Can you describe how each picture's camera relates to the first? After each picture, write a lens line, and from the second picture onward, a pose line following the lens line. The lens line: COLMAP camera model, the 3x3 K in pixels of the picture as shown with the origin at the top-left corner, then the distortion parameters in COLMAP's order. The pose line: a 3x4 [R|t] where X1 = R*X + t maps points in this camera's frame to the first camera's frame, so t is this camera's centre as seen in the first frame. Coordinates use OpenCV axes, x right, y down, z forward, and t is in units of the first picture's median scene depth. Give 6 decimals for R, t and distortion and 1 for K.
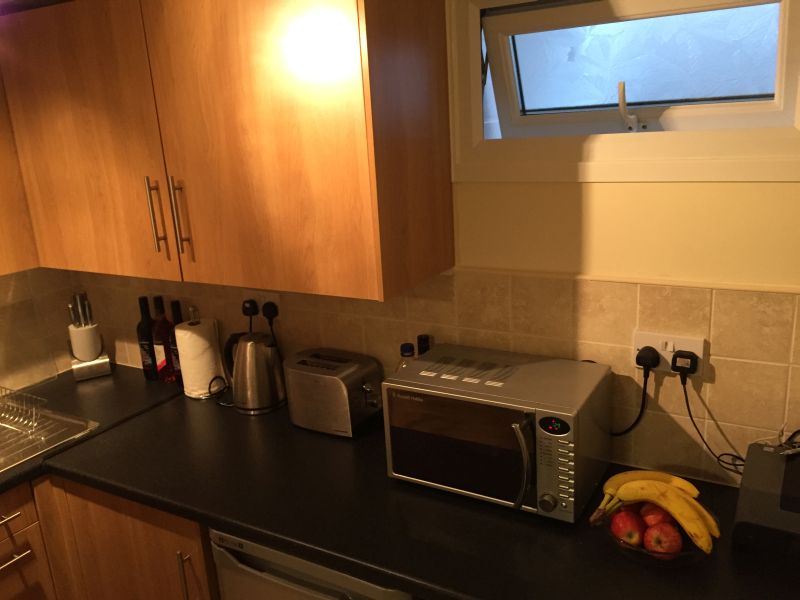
lens RADIAL K [[678.7, 0, 397.7], [0, 678.7, 296.4], [0, 0, 1]] dist [0.063967, -0.081554]
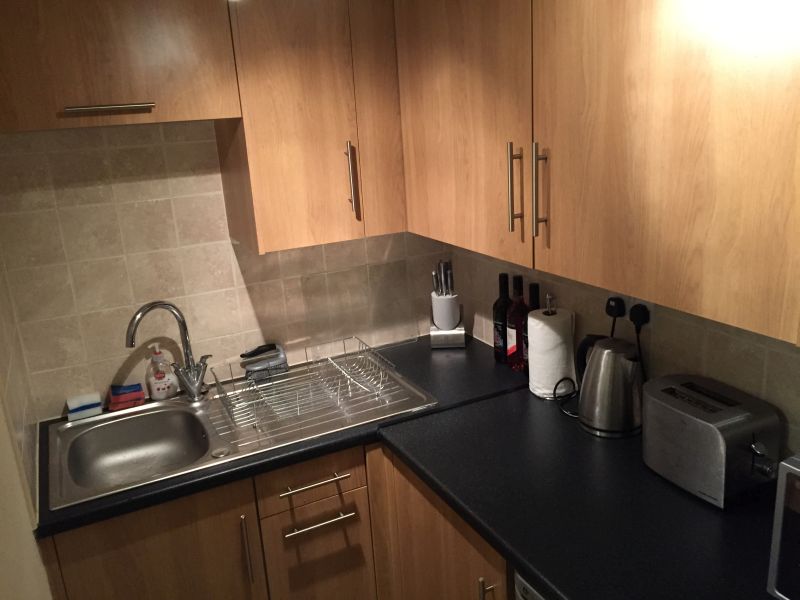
lens RADIAL K [[678.7, 0, 401.9], [0, 678.7, 294.5], [0, 0, 1]] dist [0.063967, -0.081554]
pose [[0.839983, 0.155586, -0.519828, -0.008648], [-0.133154, 0.987821, 0.080495, -0.034448], [0.526021, 0.001602, 0.850470, 0.185739]]
